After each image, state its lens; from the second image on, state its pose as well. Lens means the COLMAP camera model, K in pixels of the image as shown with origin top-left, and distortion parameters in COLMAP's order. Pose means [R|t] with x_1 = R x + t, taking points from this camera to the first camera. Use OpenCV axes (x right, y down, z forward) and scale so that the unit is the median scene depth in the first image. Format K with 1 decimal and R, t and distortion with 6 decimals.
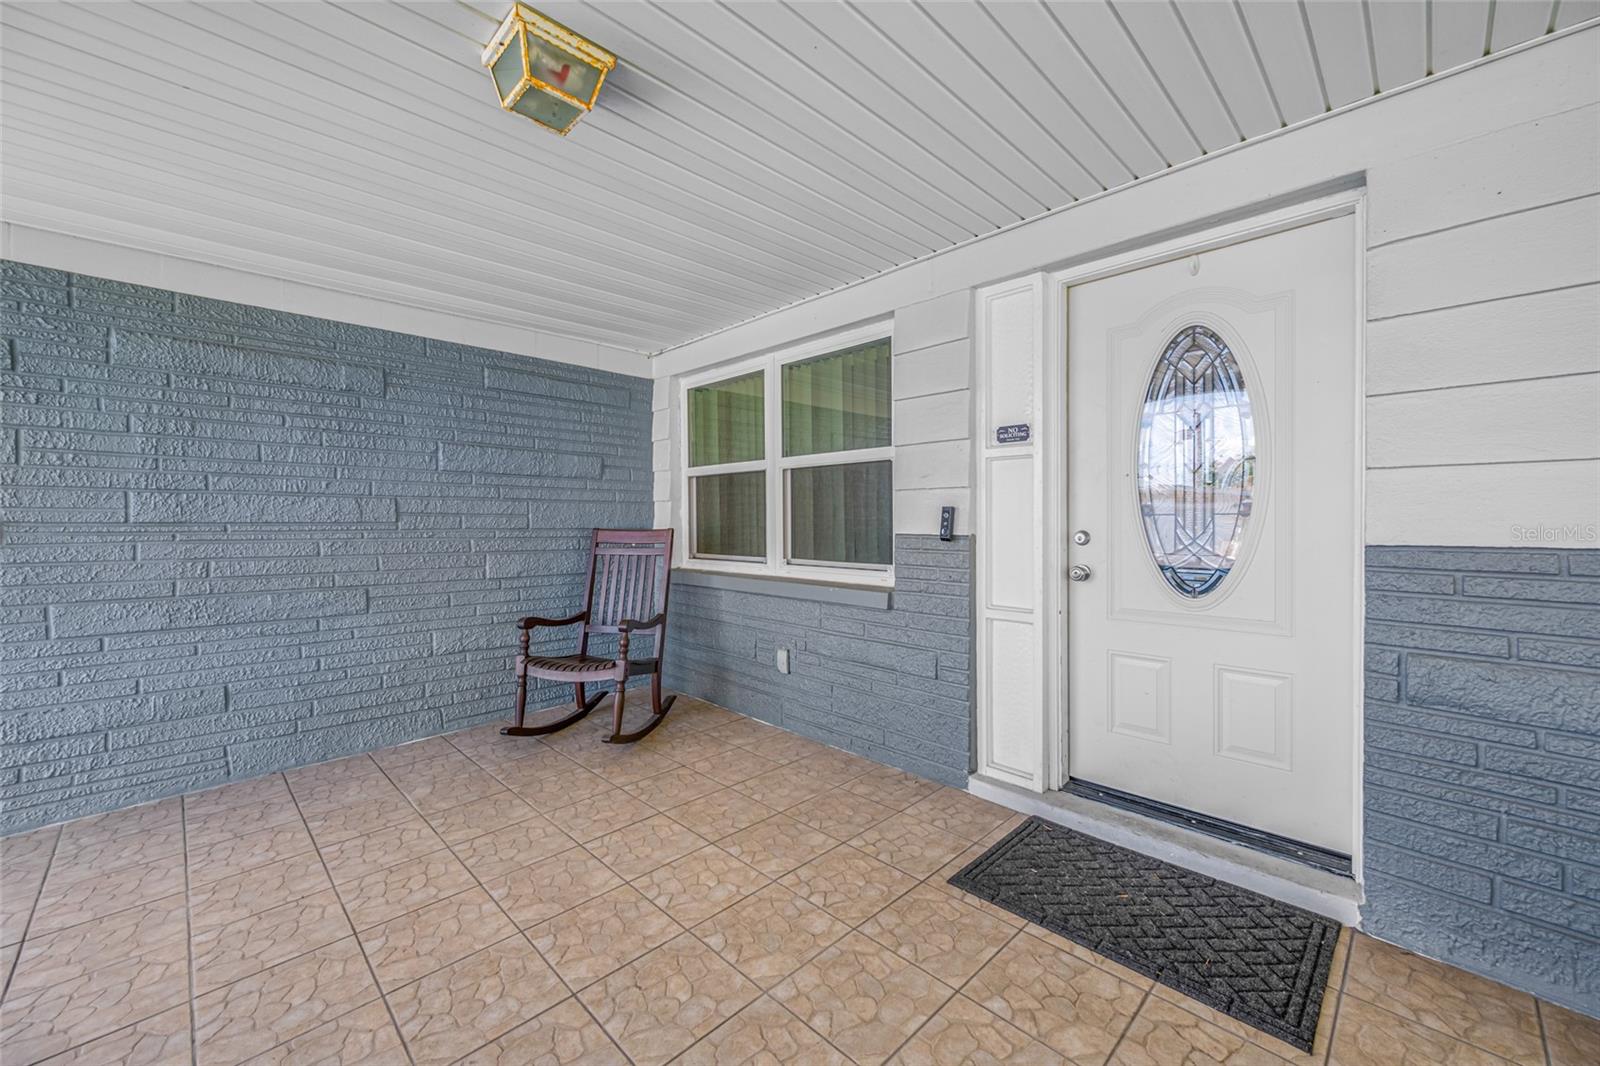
lens RADIAL K [[639.3, 0, 798.6], [0, 639.3, 530.4], [0, 0, 1]] dist [-0.000555, 0.000026]
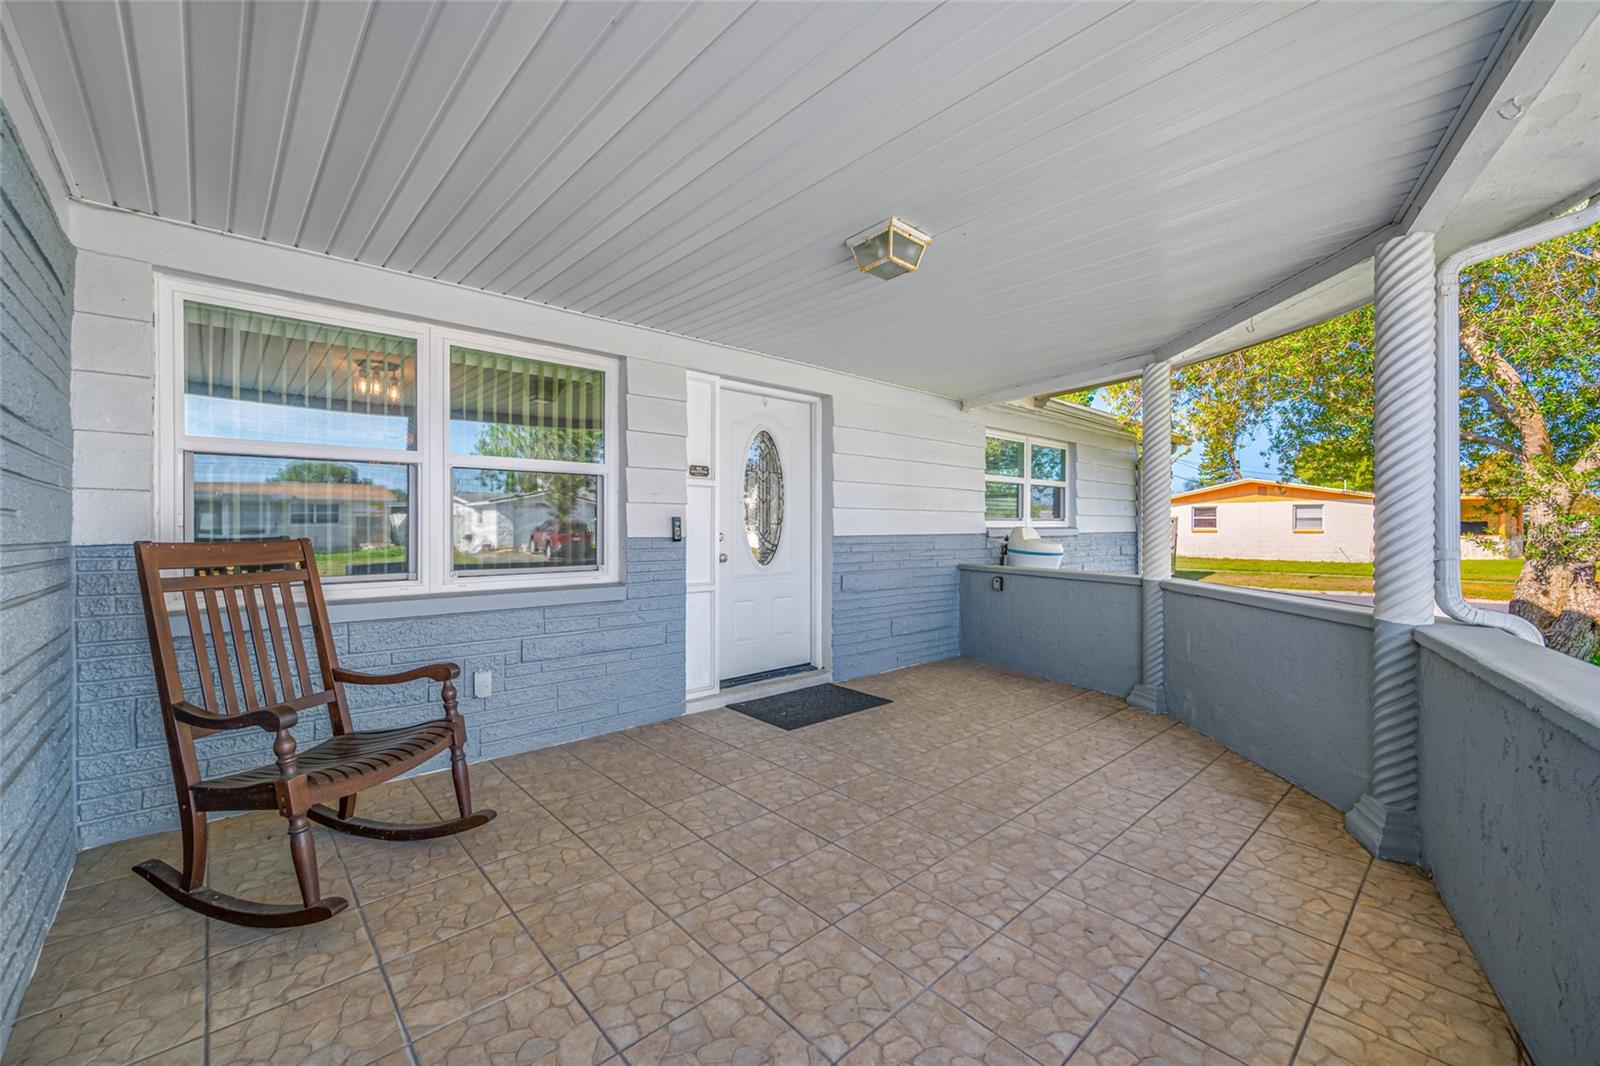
lens RADIAL K [[639.3, 0, 798.6], [0, 639.3, 530.4], [0, 0, 1]] dist [-0.000555, 0.000026]
pose [[0.041037, -0.001043, 0.999157, -1.315484], [0.017850, 0.999841, 0.000311, -0.003436], [-0.998998, 0.017823, 0.041049, 0.763492]]
